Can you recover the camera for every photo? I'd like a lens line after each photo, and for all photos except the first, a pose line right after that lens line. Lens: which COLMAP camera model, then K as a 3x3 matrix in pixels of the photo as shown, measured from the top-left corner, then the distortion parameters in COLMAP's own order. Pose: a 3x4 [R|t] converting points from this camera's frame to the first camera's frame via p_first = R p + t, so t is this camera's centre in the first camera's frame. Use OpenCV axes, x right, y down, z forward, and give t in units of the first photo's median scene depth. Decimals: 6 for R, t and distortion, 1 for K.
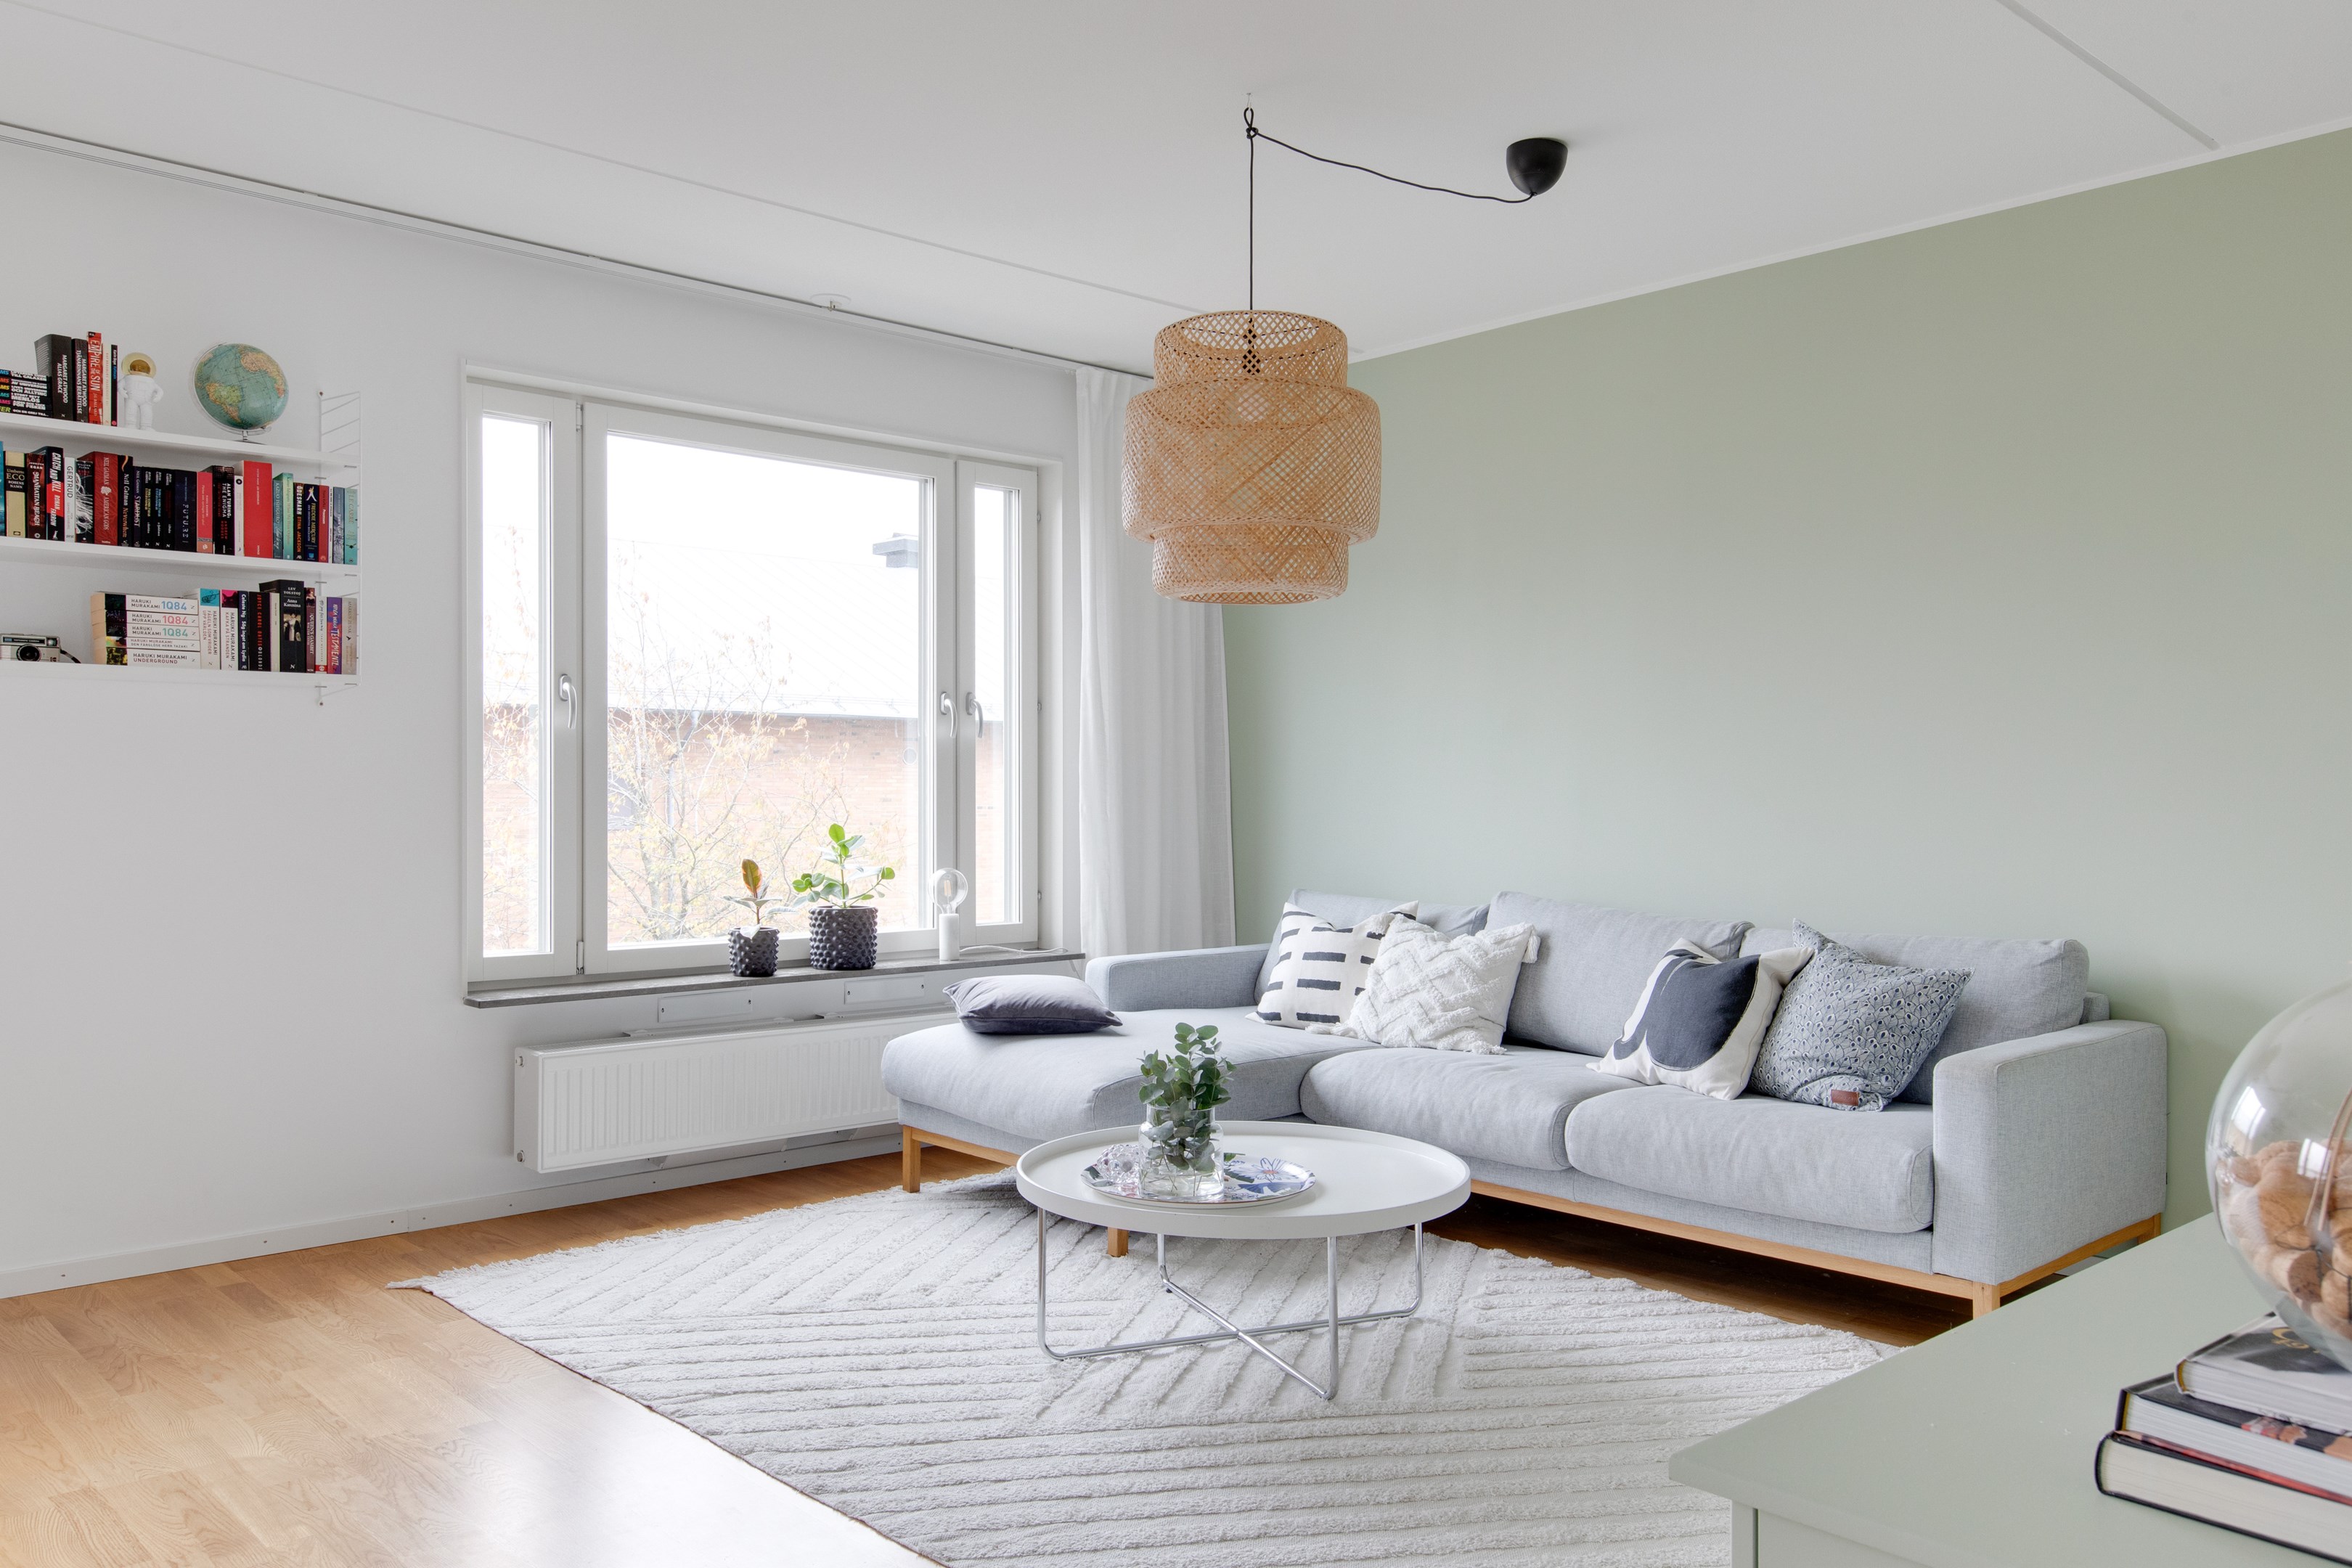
lens RADIAL K [[1763.7, 0, 1165.7], [0, 1763.7, 790.4], [0, 0, 1]] dist [0.014977, 0.010352]
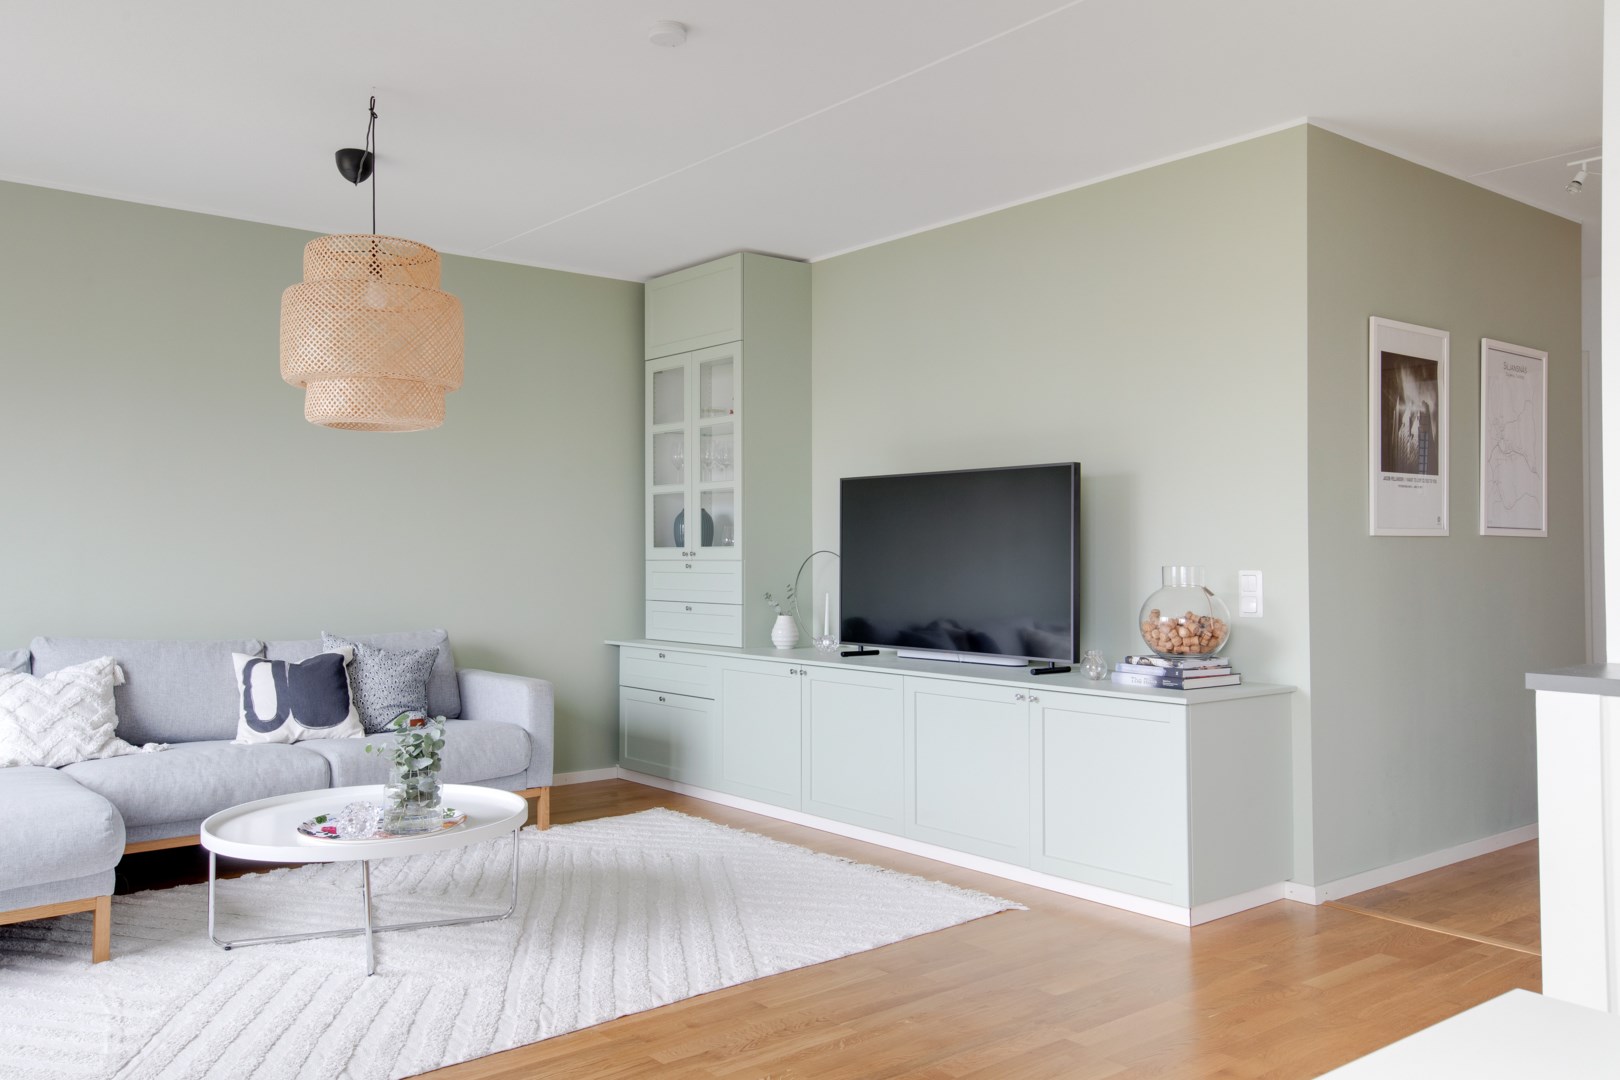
lens RADIAL K [[1278.3, 0, 773.3], [0, 1278.3, 530.9], [0, 0, 1]] dist [0.056062, 0.005224]
pose [[0.075155, 0.011469, 0.997106, -0.887404], [0.005127, 0.999916, -0.011888, -0.005913], [-0.997159, 0.006006, 0.075090, 0.520256]]
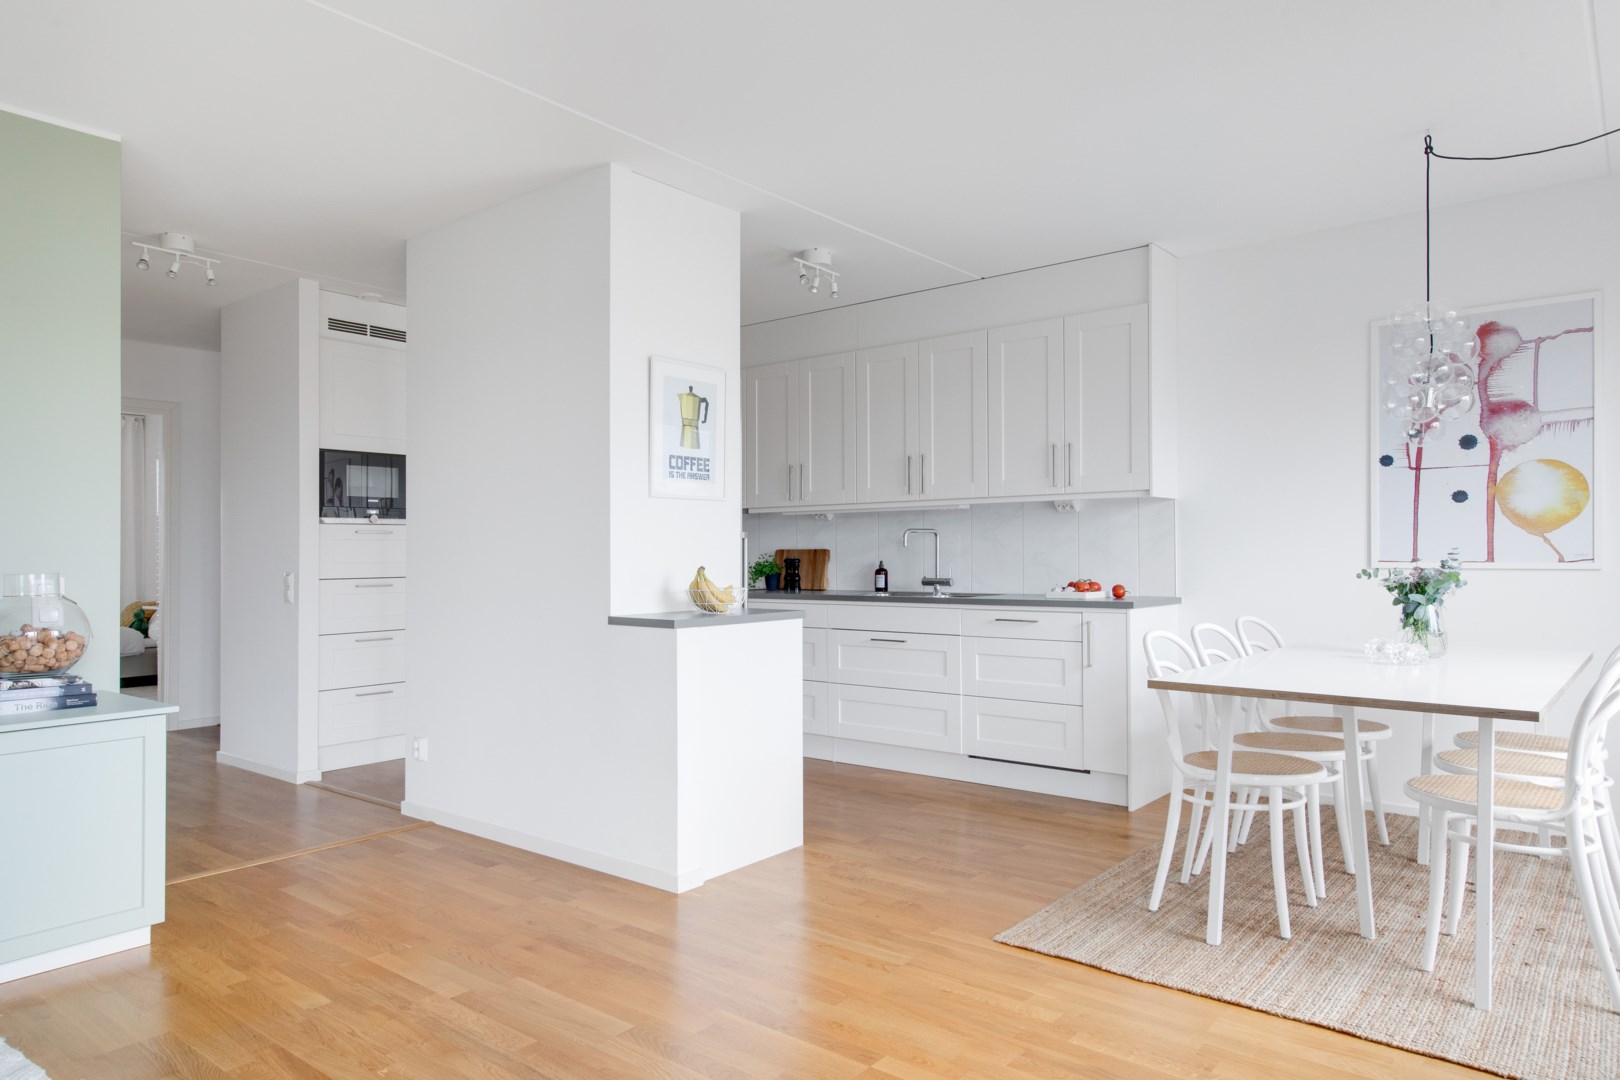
lens RADIAL K [[1045.6, 0, 743.3], [0, 1045.6, 546.4], [0, 0, 1]] dist [0.020691, 0.000634]
pose [[-0.994950, -0.000336, -0.100367, -0.246291], [0.000374, 0.999975, -0.007056, -0.001997], [0.100366, -0.007058, -0.994926, 1.092204]]
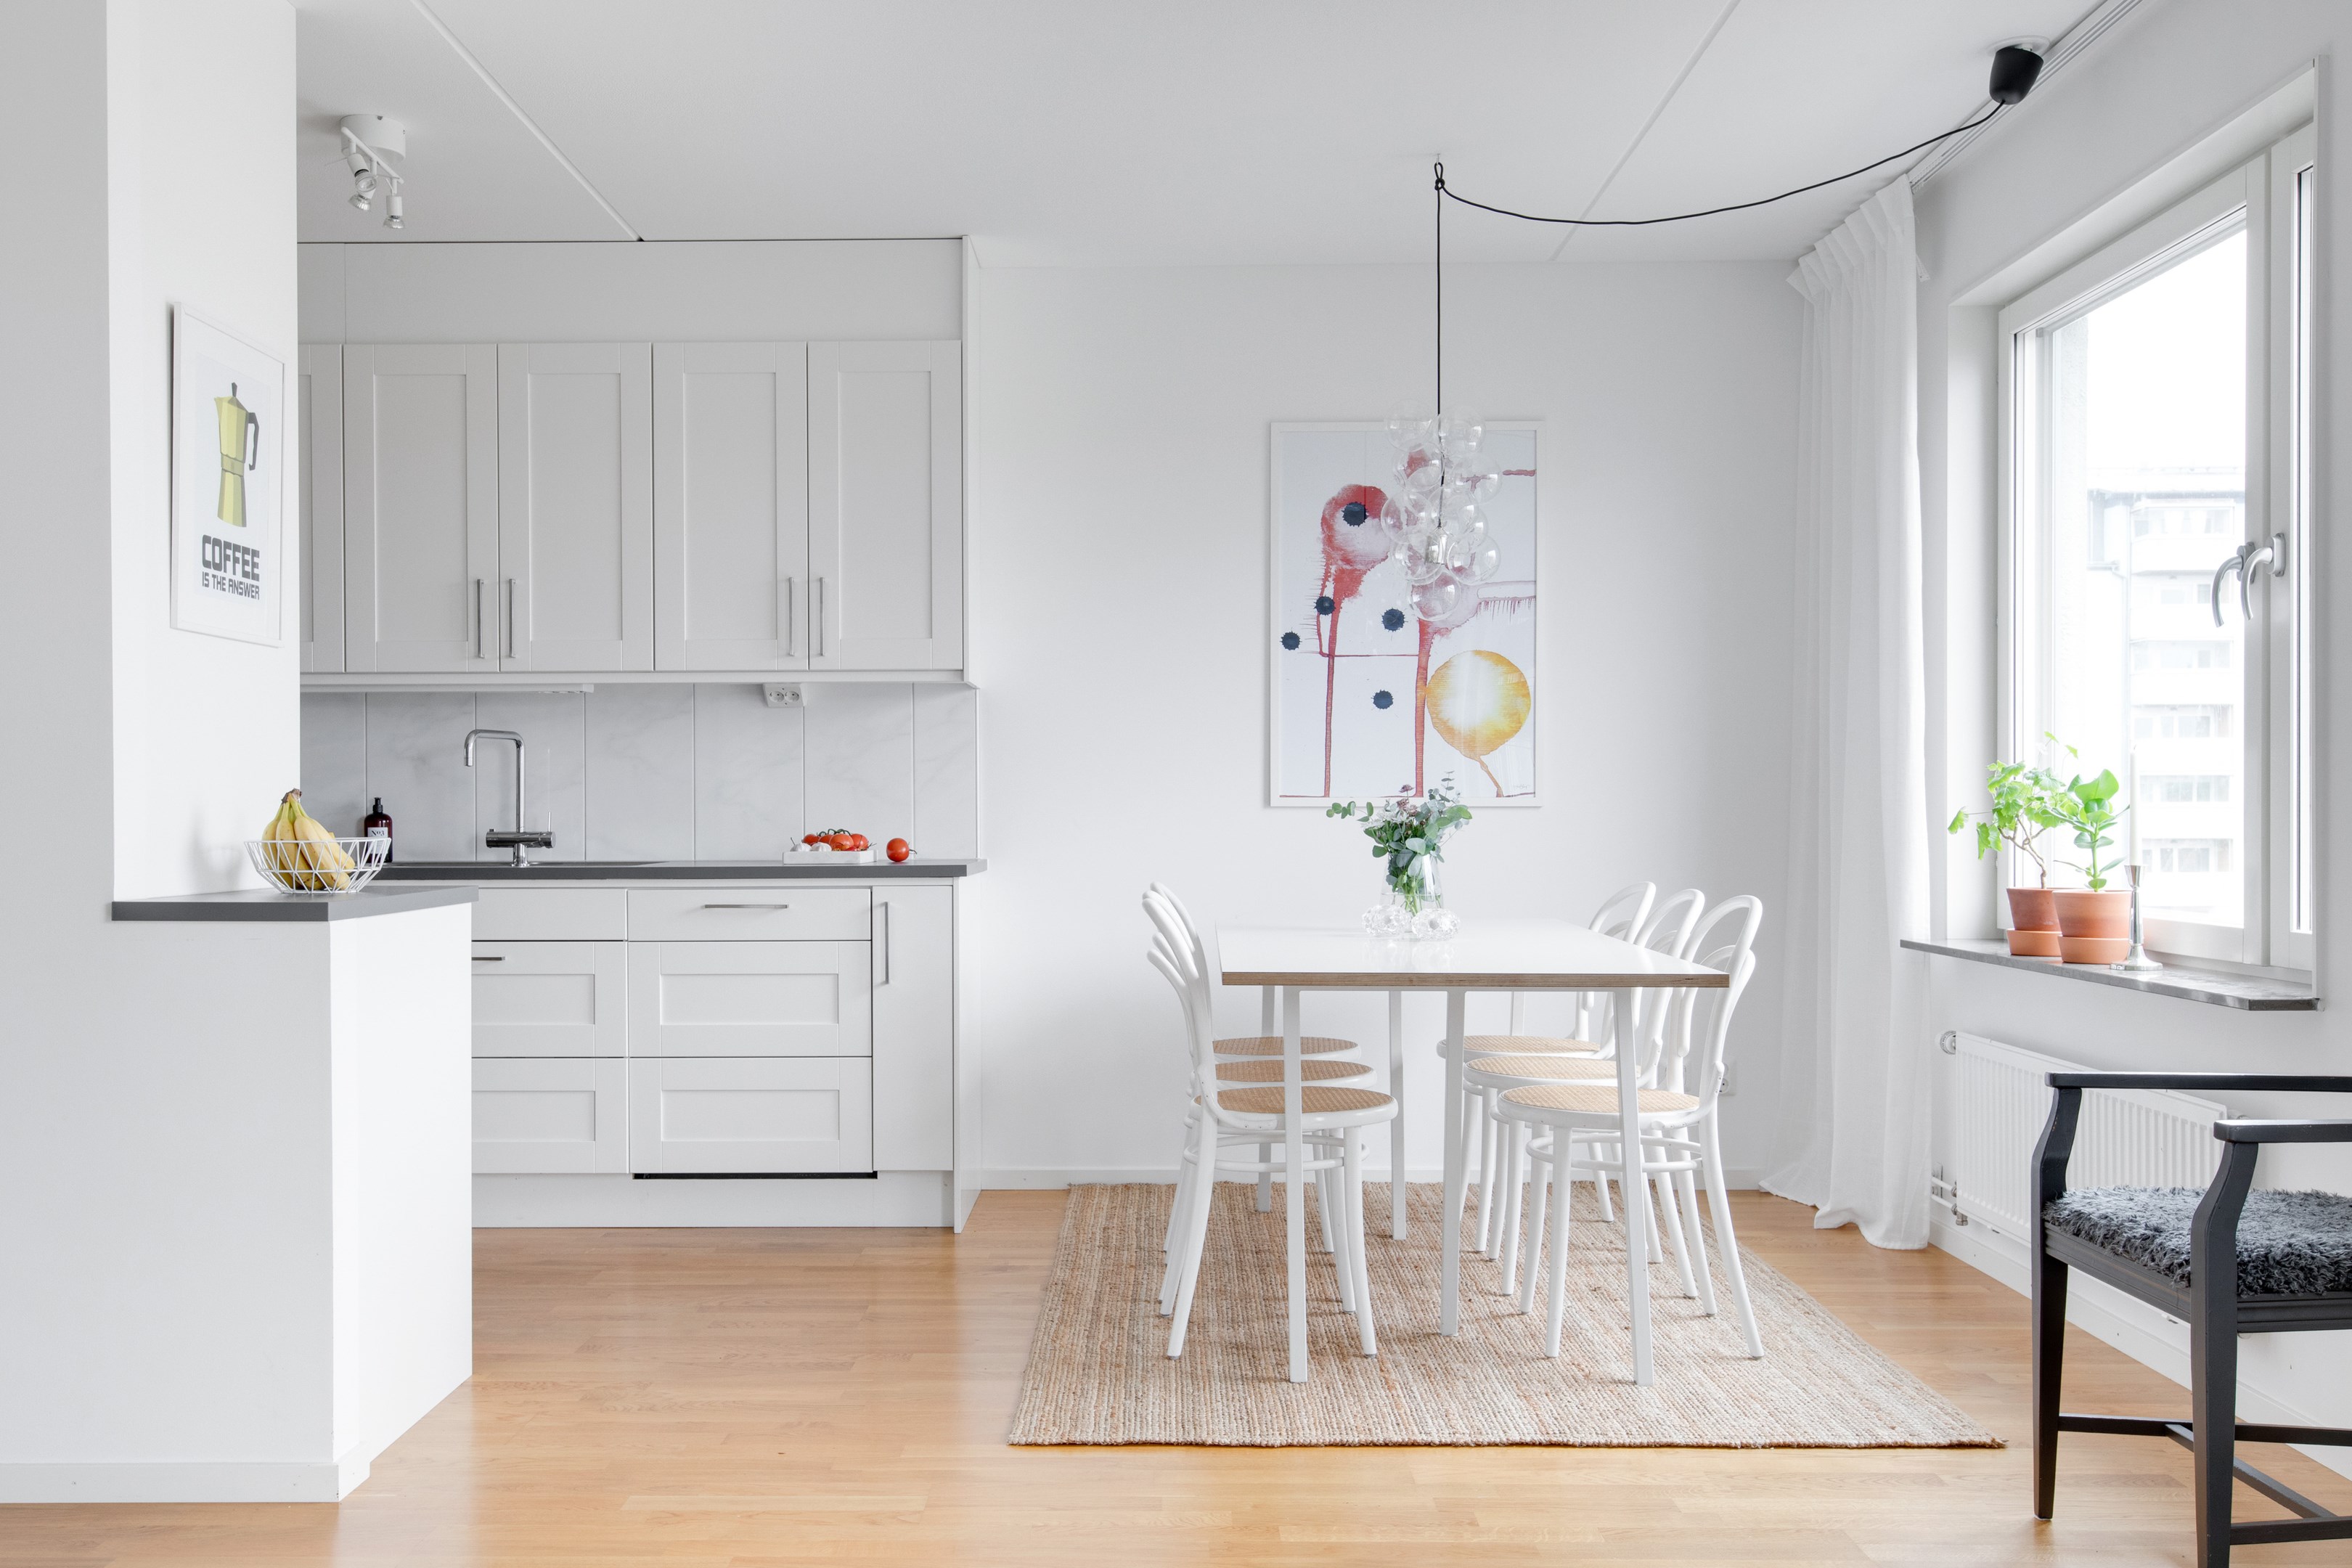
lens RADIAL K [[2157.9, 0, 1131.5], [0, 2157.9, 825.2], [0, 0, 1]] dist [0.025281, 0.000000]
pose [[-0.697254, 0.001136, -0.716823, 0.090572], [-0.002185, 0.999991, 0.003710, 0.020003], [0.716821, 0.004154, -0.697245, 1.007476]]
